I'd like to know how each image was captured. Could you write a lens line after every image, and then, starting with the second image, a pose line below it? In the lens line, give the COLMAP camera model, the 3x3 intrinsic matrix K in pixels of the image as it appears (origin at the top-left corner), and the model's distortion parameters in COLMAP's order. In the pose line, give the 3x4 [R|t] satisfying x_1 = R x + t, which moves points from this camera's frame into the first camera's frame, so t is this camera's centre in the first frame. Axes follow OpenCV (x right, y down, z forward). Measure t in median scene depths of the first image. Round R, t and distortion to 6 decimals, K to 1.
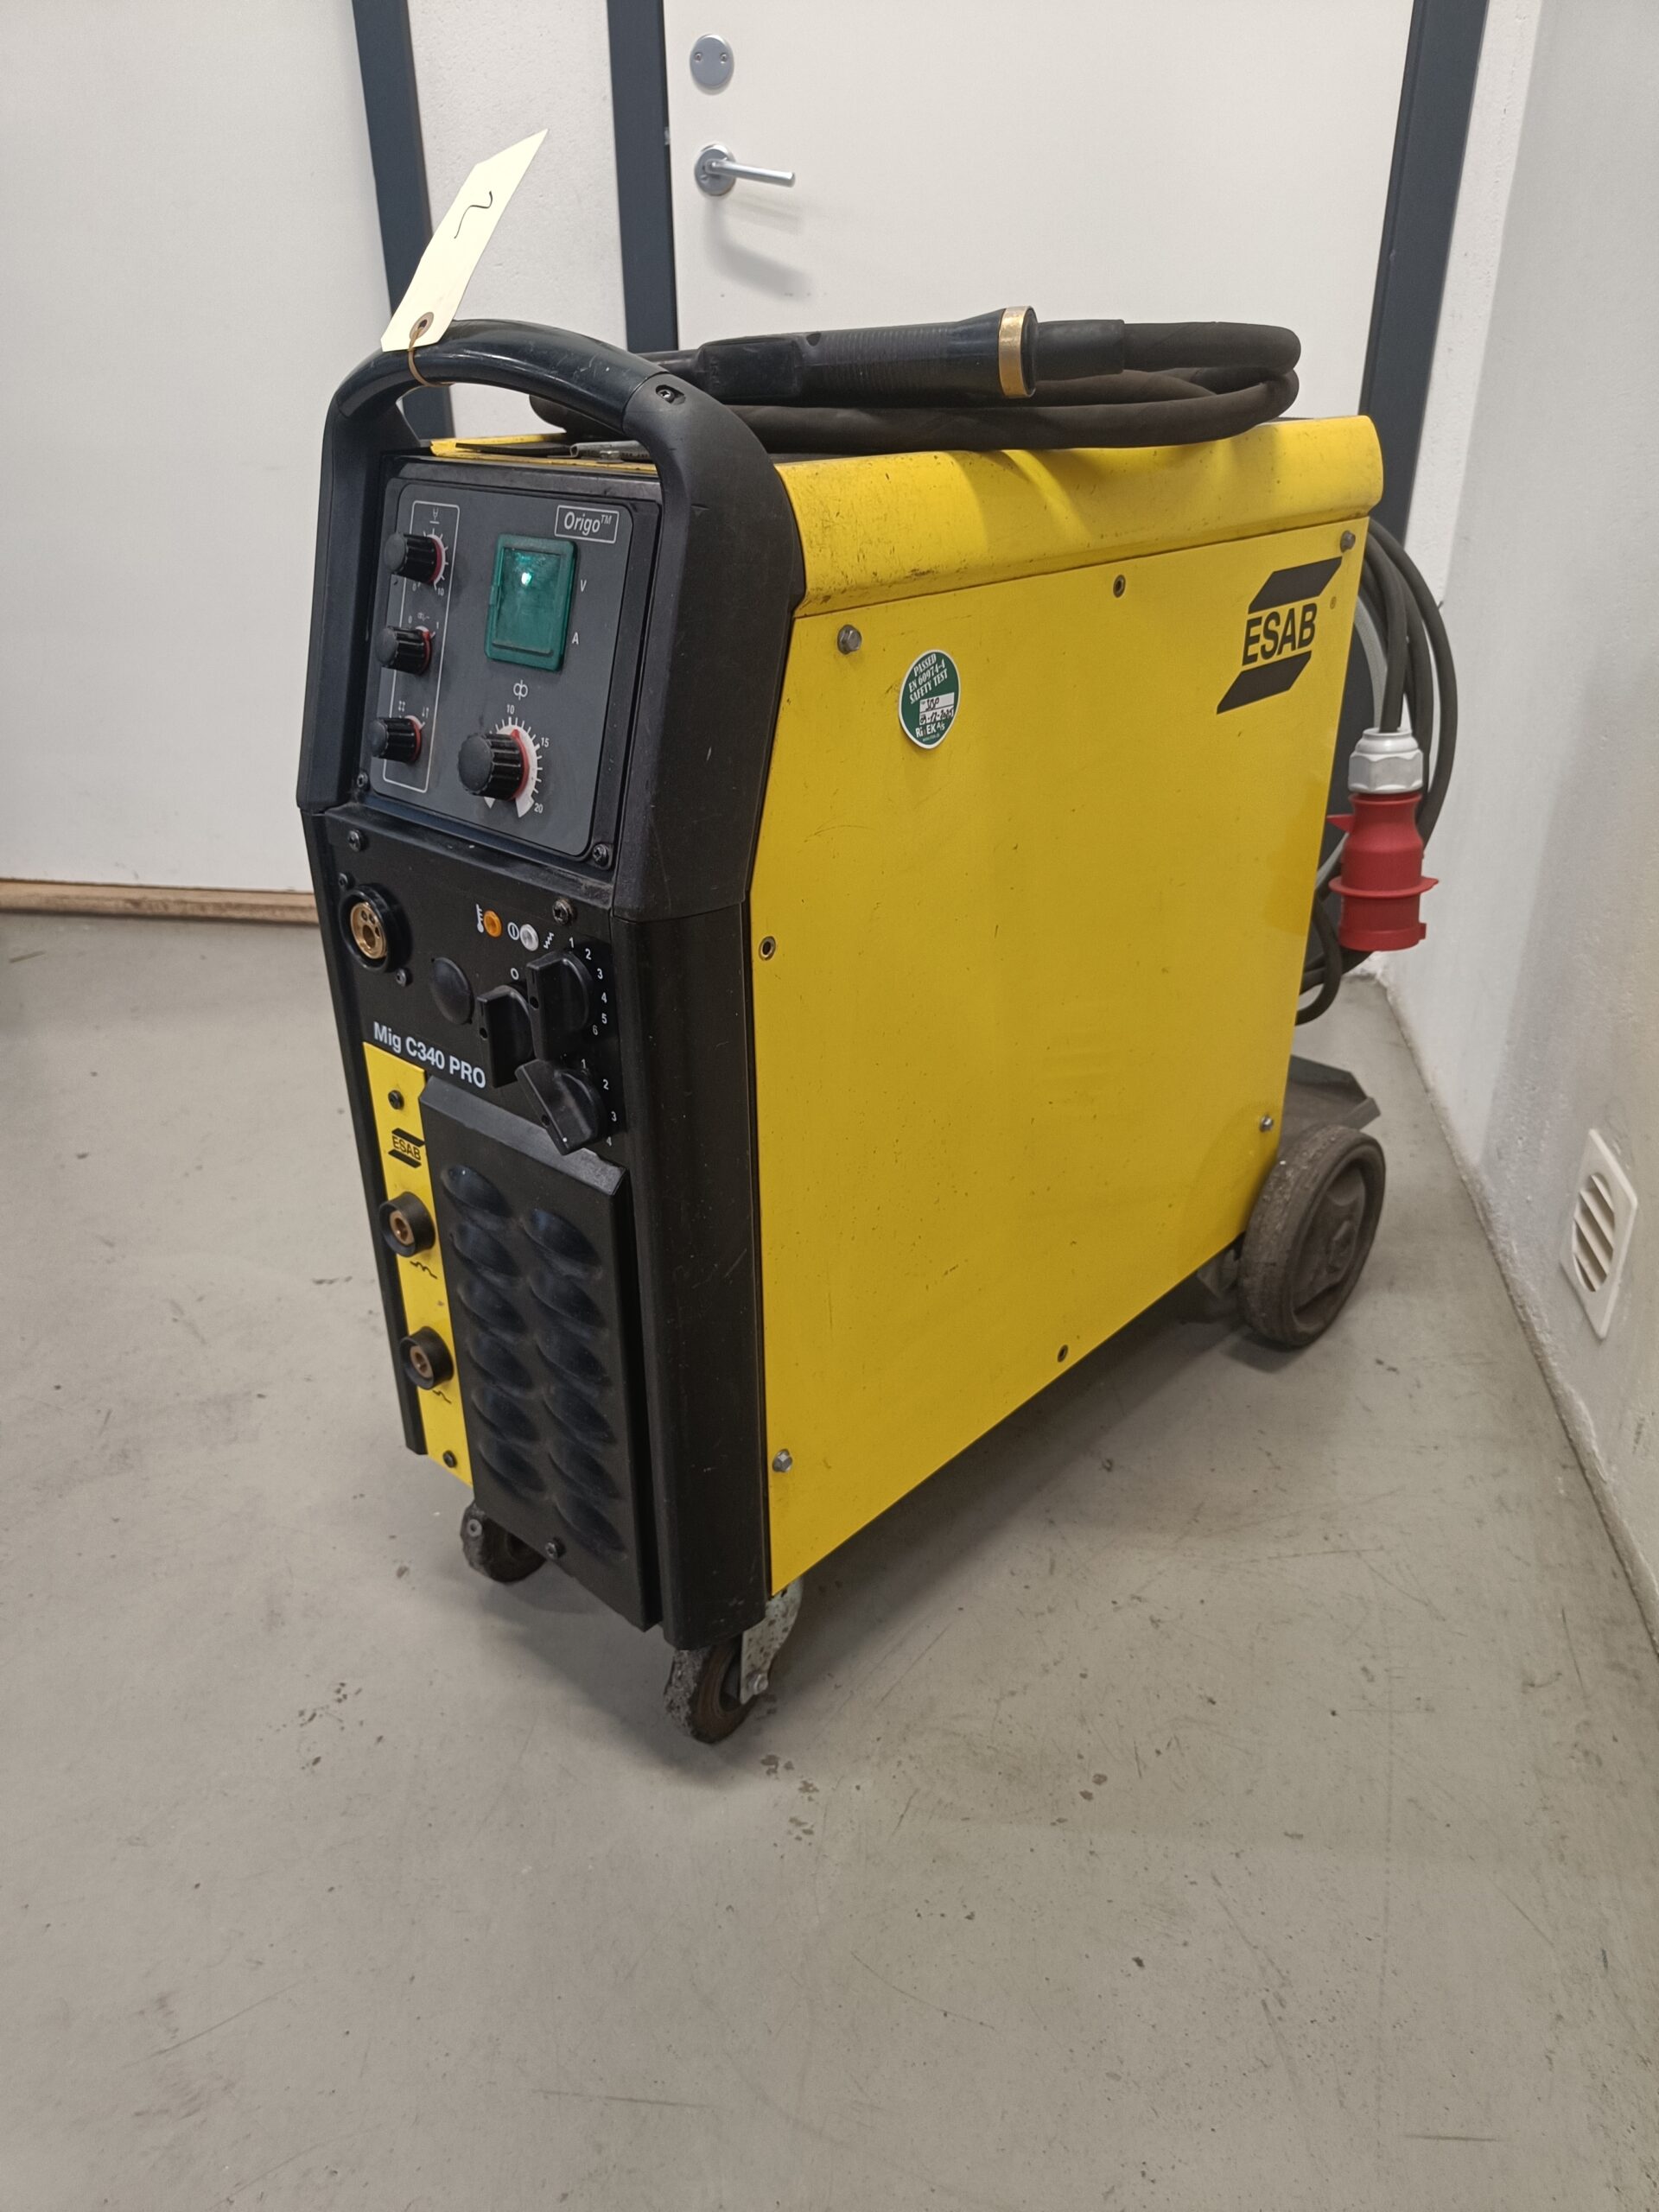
lens RADIAL K [[1533.0, 0, 875.6], [0, 1533.0, 1124.6], [0, 0, 1]] dist [-0.001436, 0.008274]
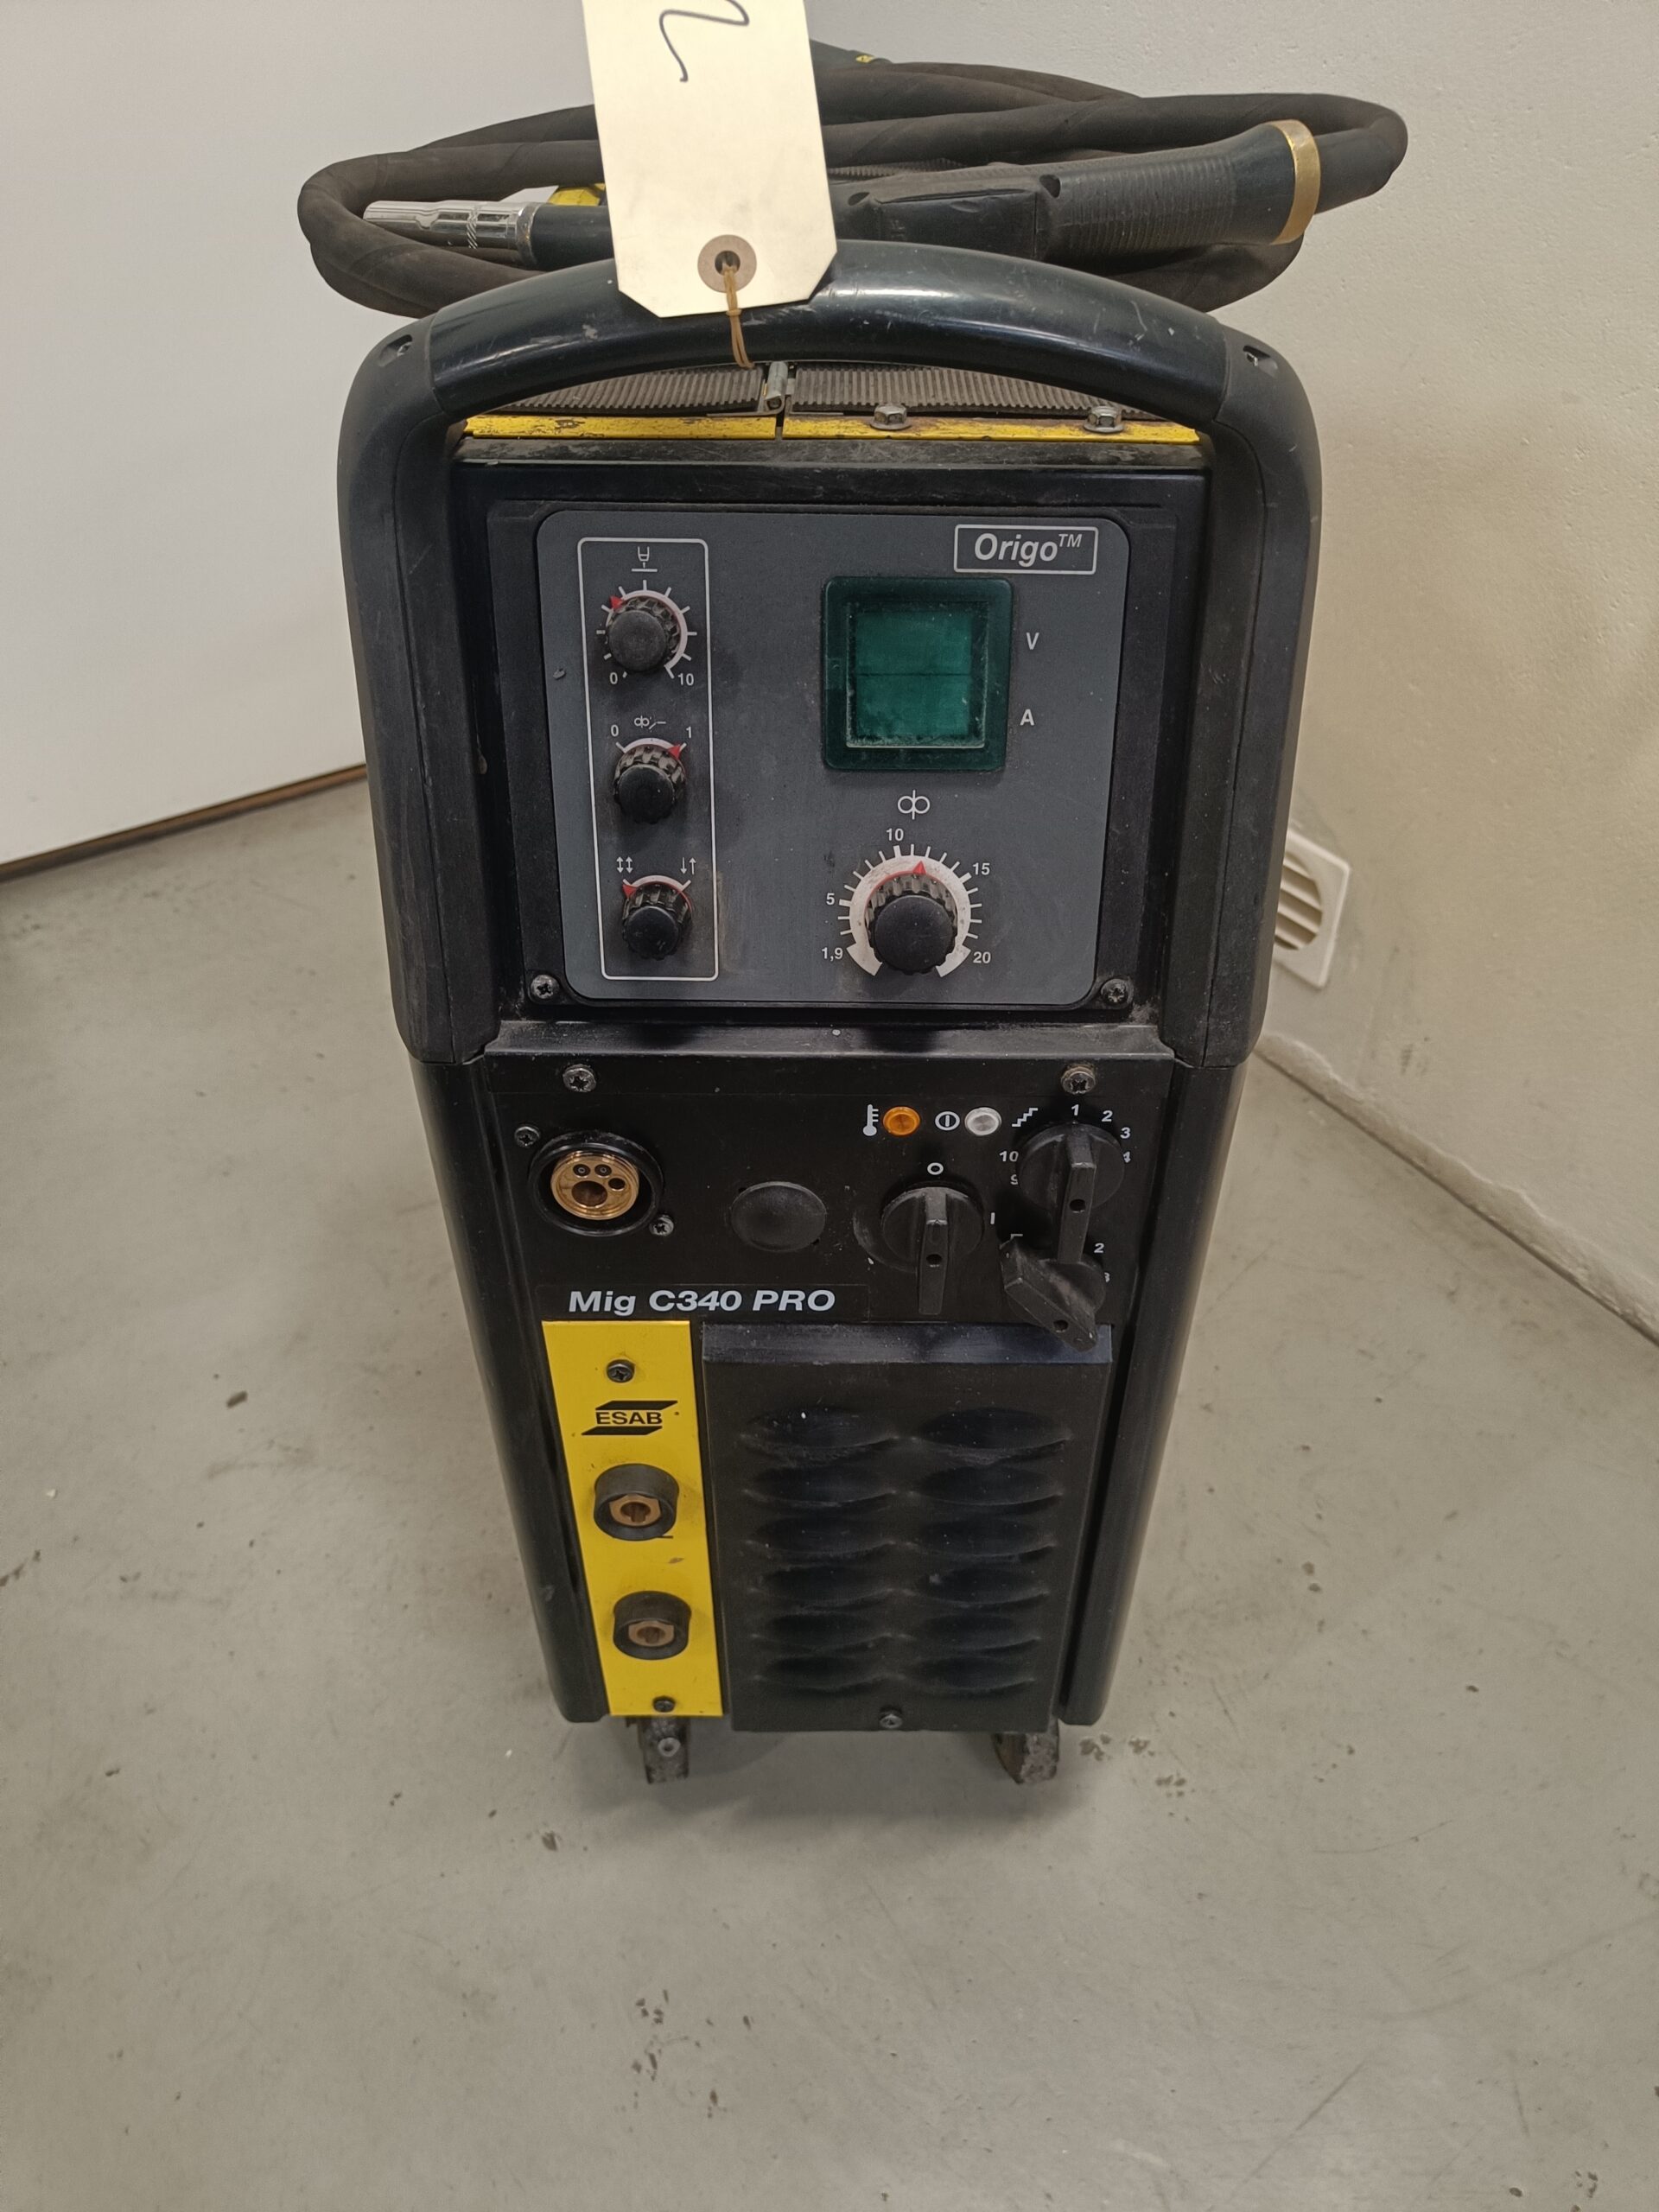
lens RADIAL K [[1533.0, 0, 872.9], [0, 1533.0, 1126.2], [0, 0, 1]] dist [-0.001436, 0.008274]
pose [[0.751065, -0.423618, 0.506407, -0.541114], [0.291074, 0.900910, 0.321927, -0.315367], [-0.592602, -0.094386, 0.799947, 0.377216]]
